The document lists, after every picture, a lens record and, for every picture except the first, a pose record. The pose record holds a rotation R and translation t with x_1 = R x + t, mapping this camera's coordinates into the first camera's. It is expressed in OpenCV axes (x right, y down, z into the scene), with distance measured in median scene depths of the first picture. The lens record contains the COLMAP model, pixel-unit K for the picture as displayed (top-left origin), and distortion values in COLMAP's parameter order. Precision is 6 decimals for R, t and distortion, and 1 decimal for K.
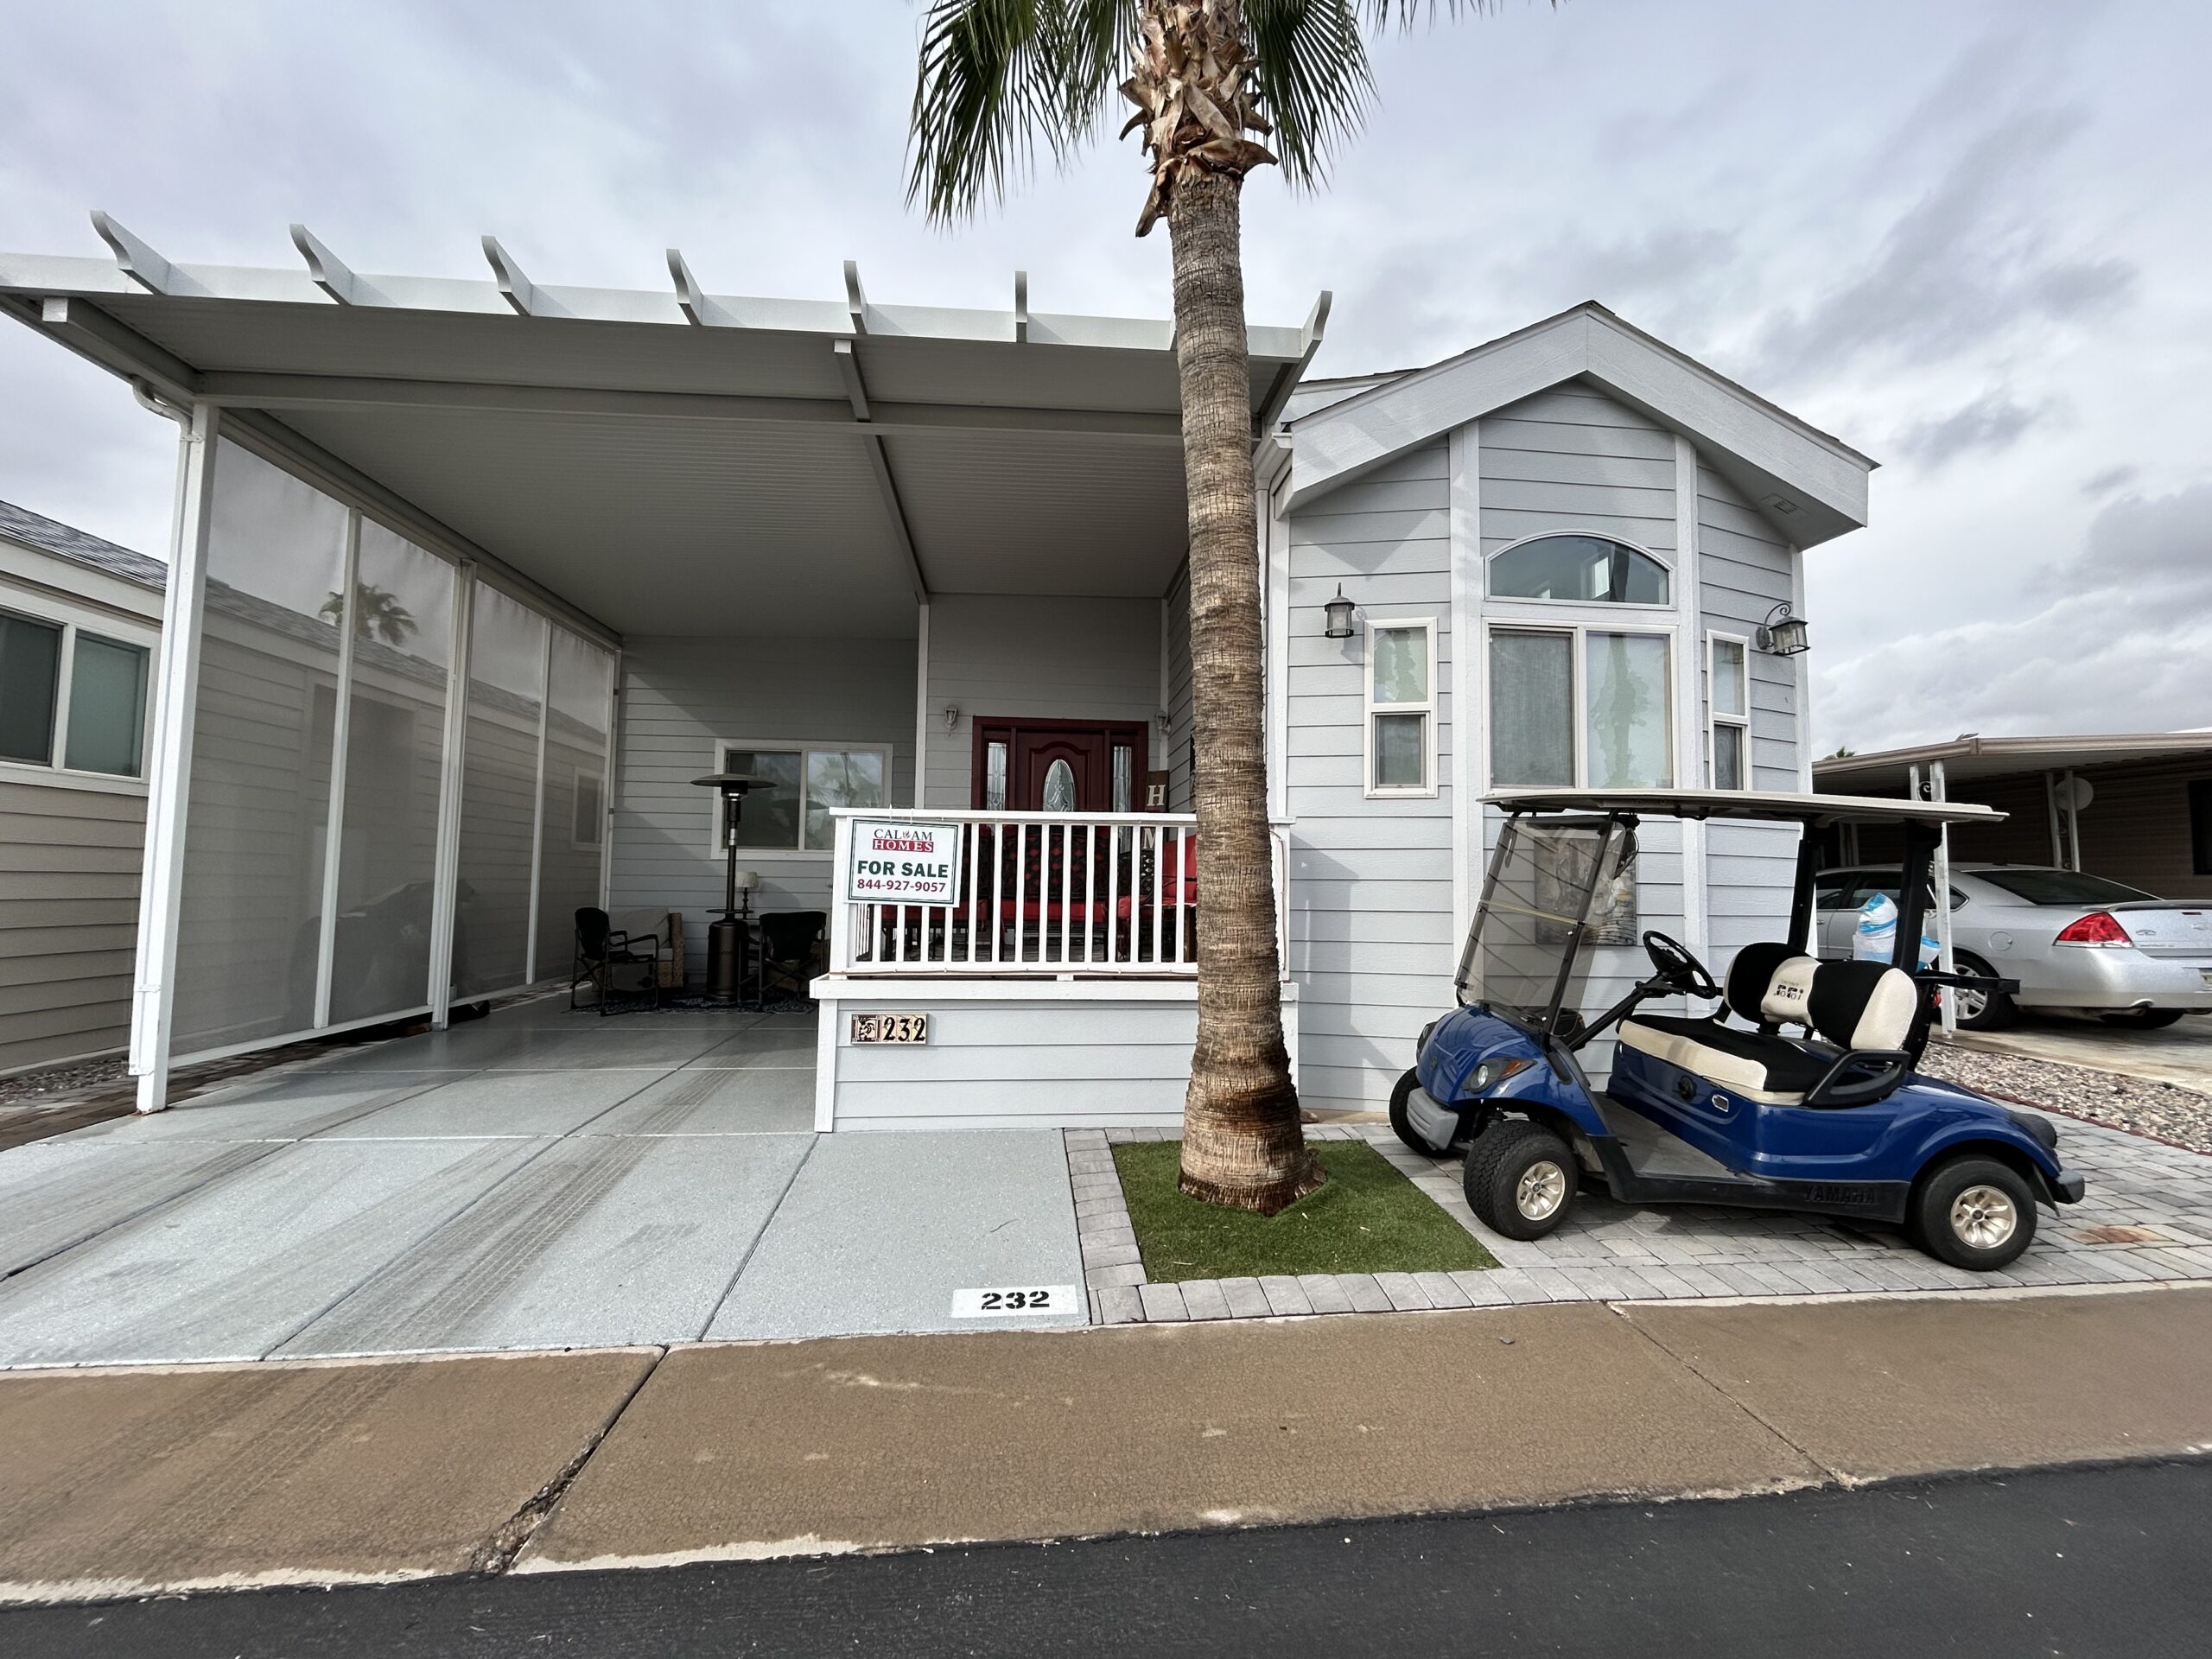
lens RADIAL K [[898.3, 0, 1105.2], [0, 898.3, 831.4], [0, 0, 1]] dist [0.002143, -0.001142]
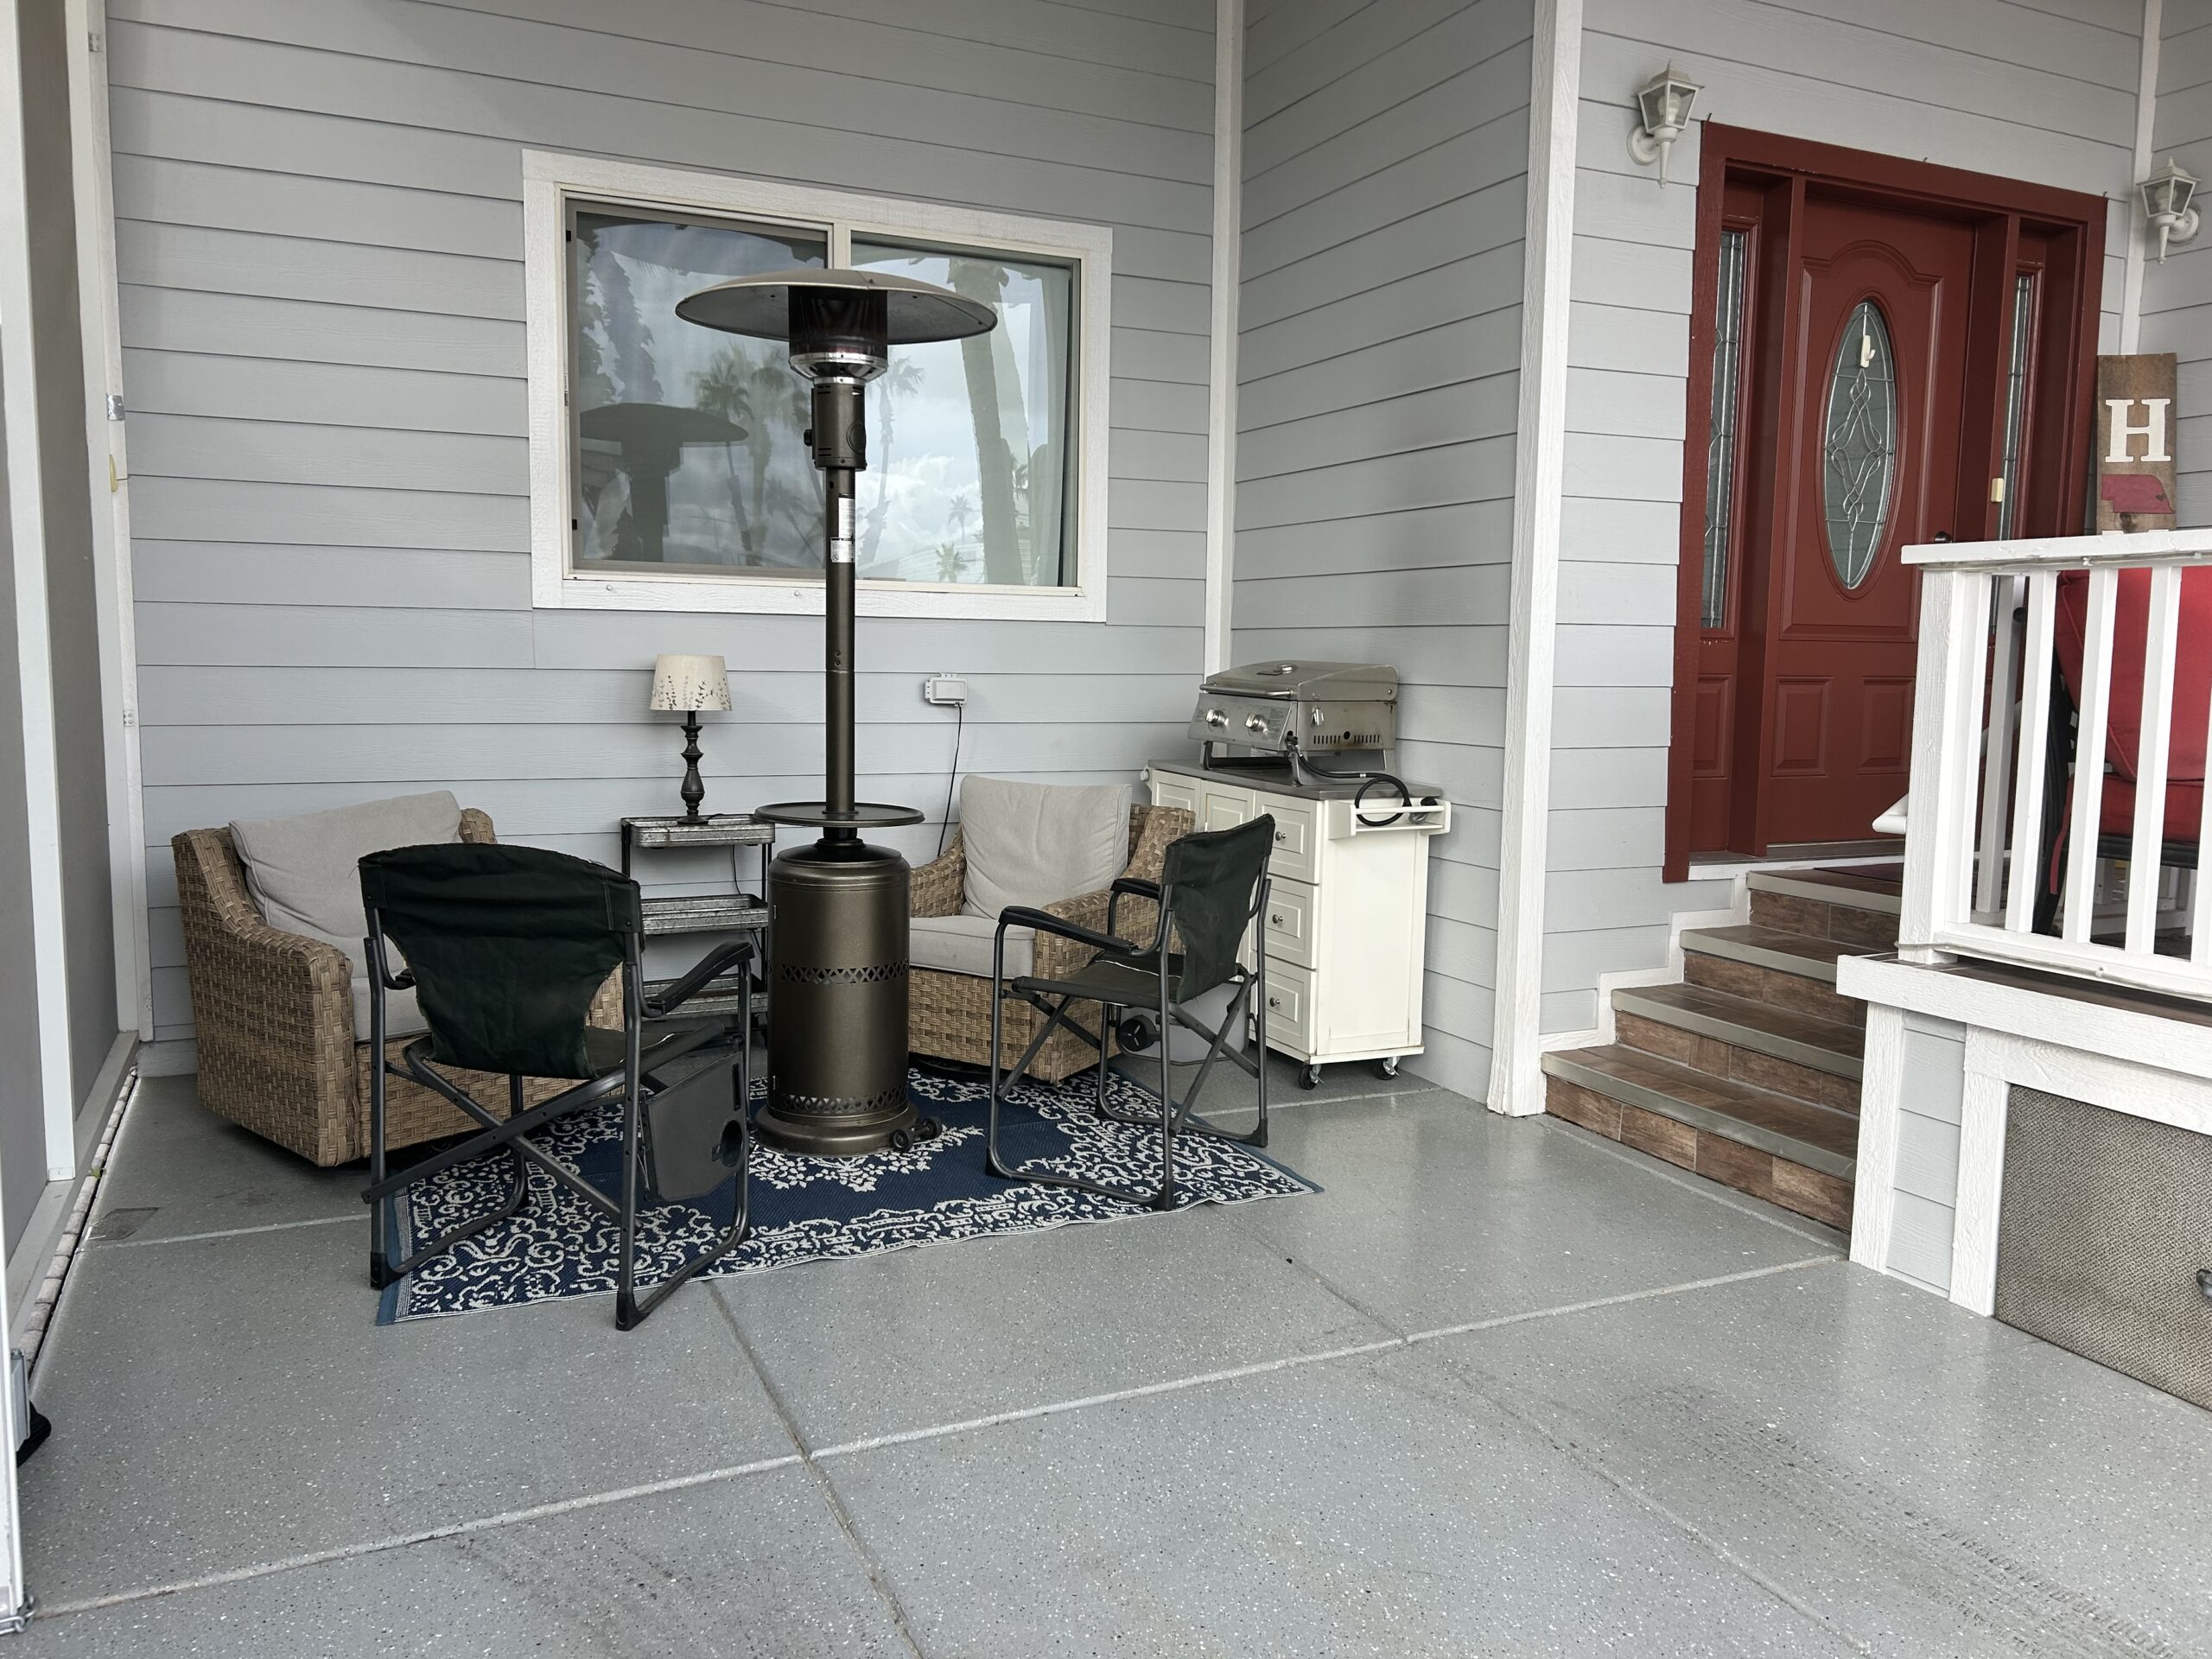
lens RADIAL K [[1673.6, 0, 1103.6], [0, 1673.6, 823.8], [0, 0, 1]] dist [0.012200, 0.004047]
pose [[0.944553, -0.033031, 0.326693, -0.512755], [-0.021574, 0.986535, 0.162123, 0.010616], [-0.327649, -0.160182, 0.931122, 0.524420]]
